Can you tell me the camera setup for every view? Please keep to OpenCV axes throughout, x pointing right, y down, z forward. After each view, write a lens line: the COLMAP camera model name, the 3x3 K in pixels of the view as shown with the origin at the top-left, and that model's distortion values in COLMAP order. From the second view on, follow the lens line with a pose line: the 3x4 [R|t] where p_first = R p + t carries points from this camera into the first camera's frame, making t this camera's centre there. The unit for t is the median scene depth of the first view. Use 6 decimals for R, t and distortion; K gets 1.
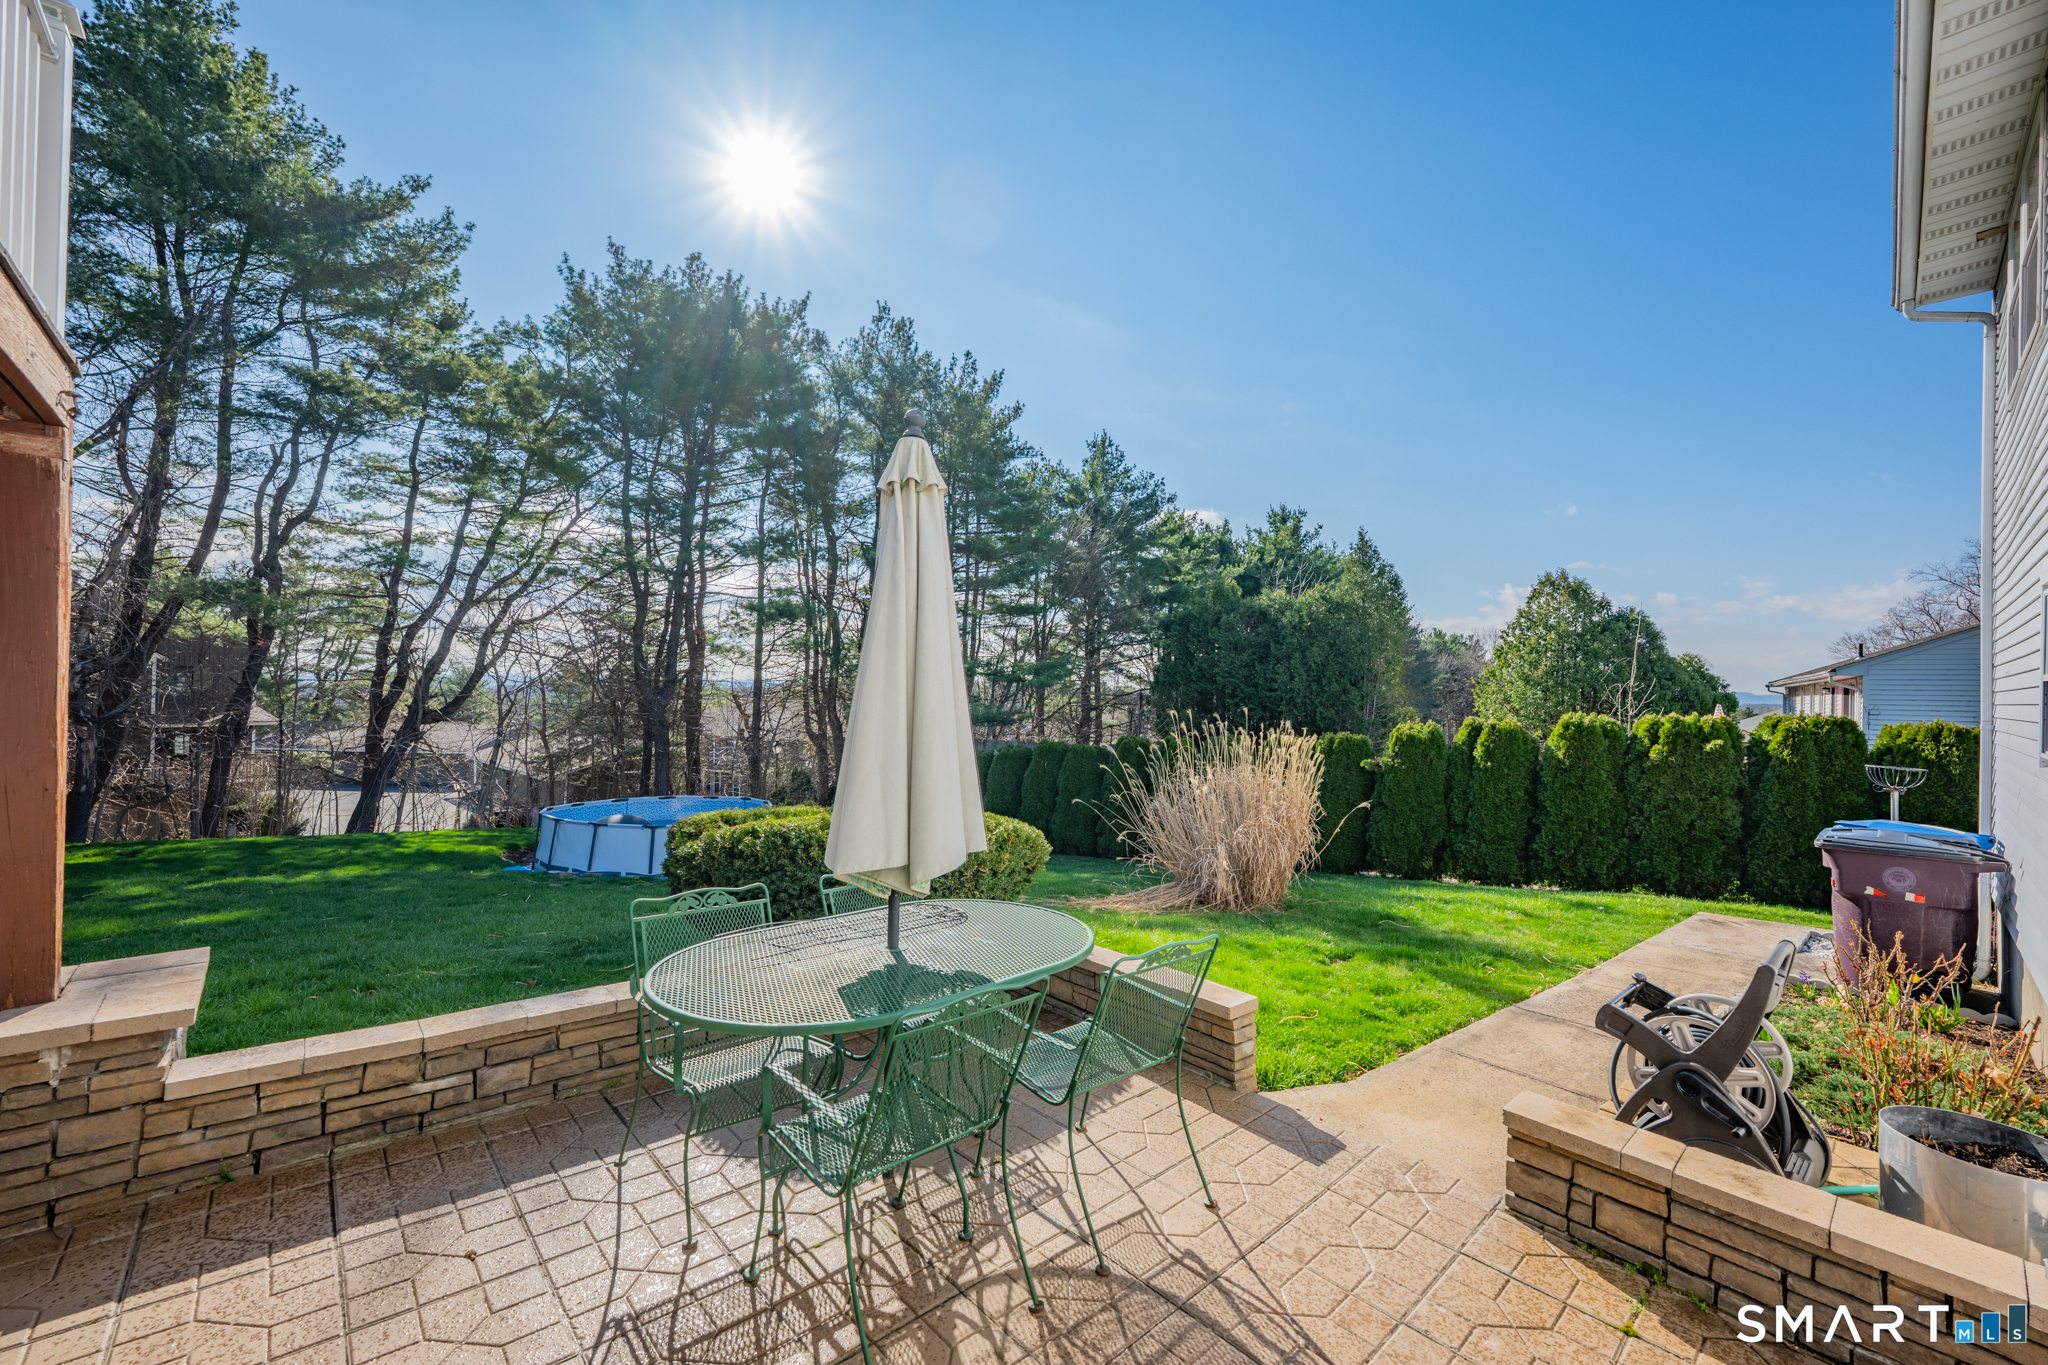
lens RADIAL K [[813.8, 0, 1025.3], [0, 813.8, 694.7], [0, 0, 1]] dist [0.000363, 0.000224]
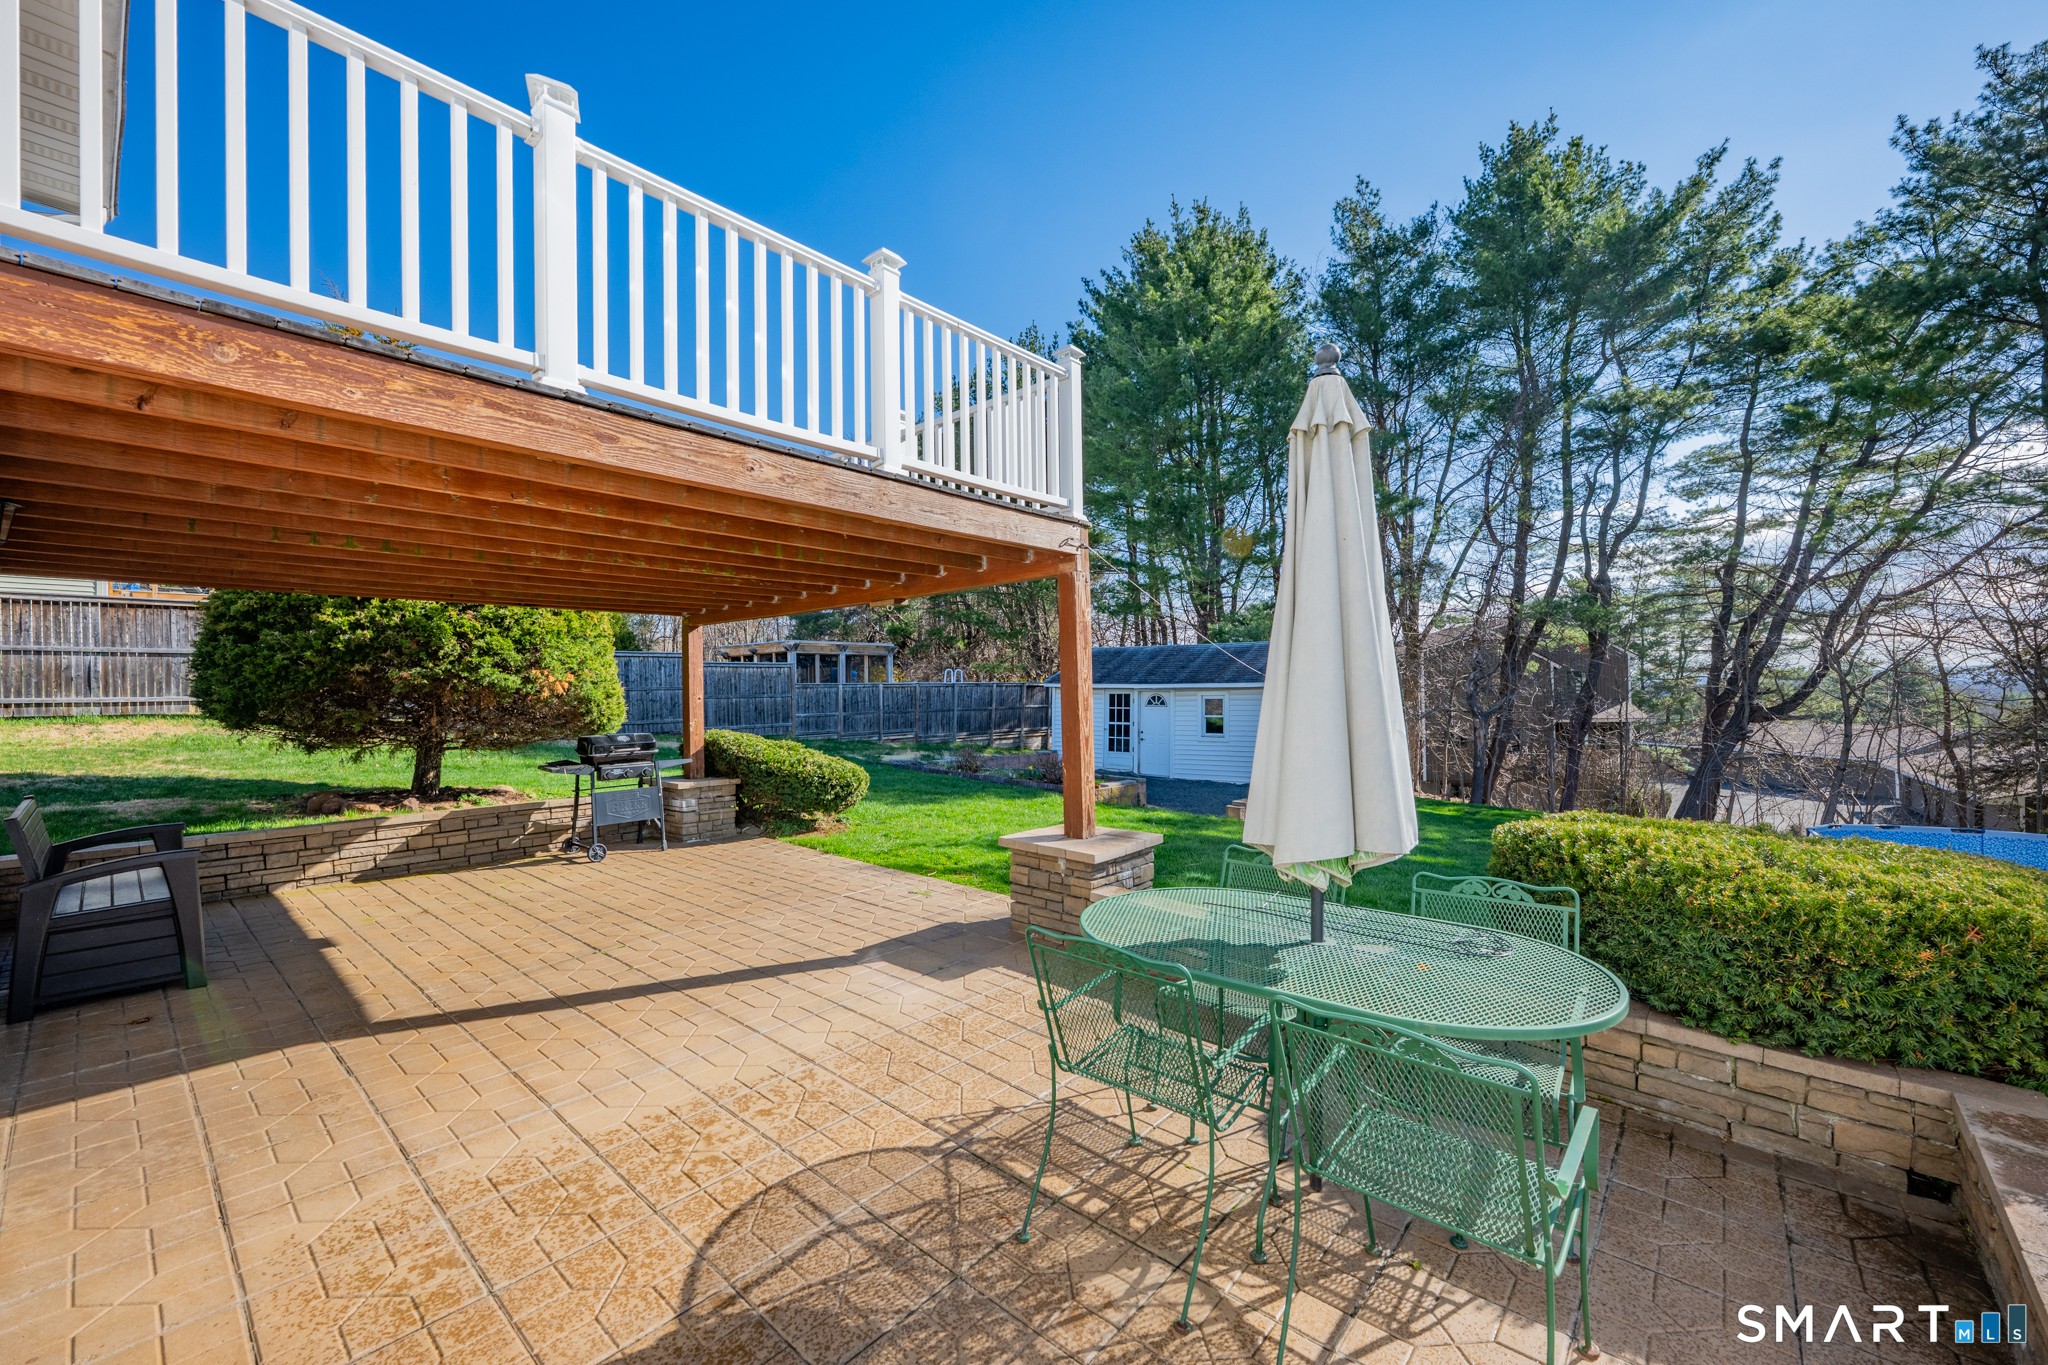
lens RADIAL K [[813.8, 0, 1025.3], [0, 813.8, 694.7], [0, 0, 1]] dist [0.000363, 0.000224]
pose [[0.112930, -0.015930, -0.993475, 0.087527], [0.014011, 0.999798, -0.014439, 0.005337], [0.993504, -0.012289, 0.113130, 0.070335]]
